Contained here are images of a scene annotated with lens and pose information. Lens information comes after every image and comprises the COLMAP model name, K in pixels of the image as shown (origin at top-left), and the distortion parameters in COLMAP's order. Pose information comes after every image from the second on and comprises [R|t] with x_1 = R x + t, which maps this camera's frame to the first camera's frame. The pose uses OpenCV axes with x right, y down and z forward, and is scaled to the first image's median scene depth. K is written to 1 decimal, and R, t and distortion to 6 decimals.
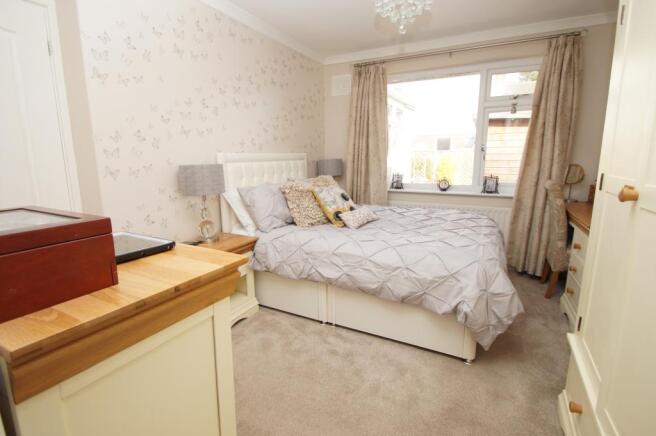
lens RADIAL K [[314.7, 0, 323.7], [0, 314.7, 215.9], [0, 0, 1]] dist [0.023066, -0.020271]
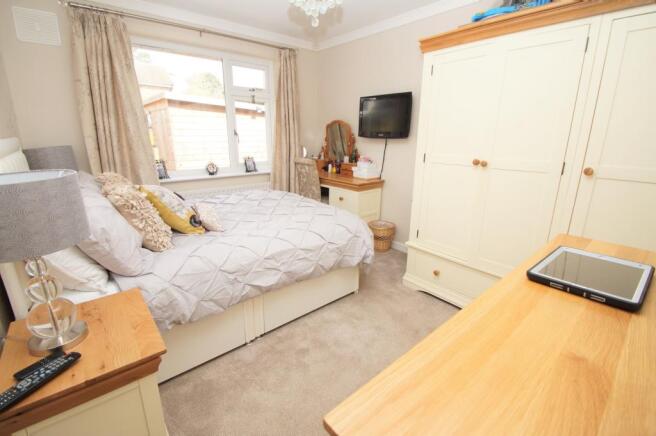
lens RADIAL K [[301.3, 0, 323.6], [0, 301.3, 213.8], [0, 0, 1]] dist [0.016845, -0.017556]
pose [[0.372775, -0.234668, 0.897758, -0.502290], [0.166146, 0.968738, 0.184233, -0.101993], [-0.912926, 0.080482, 0.400111, 0.397498]]
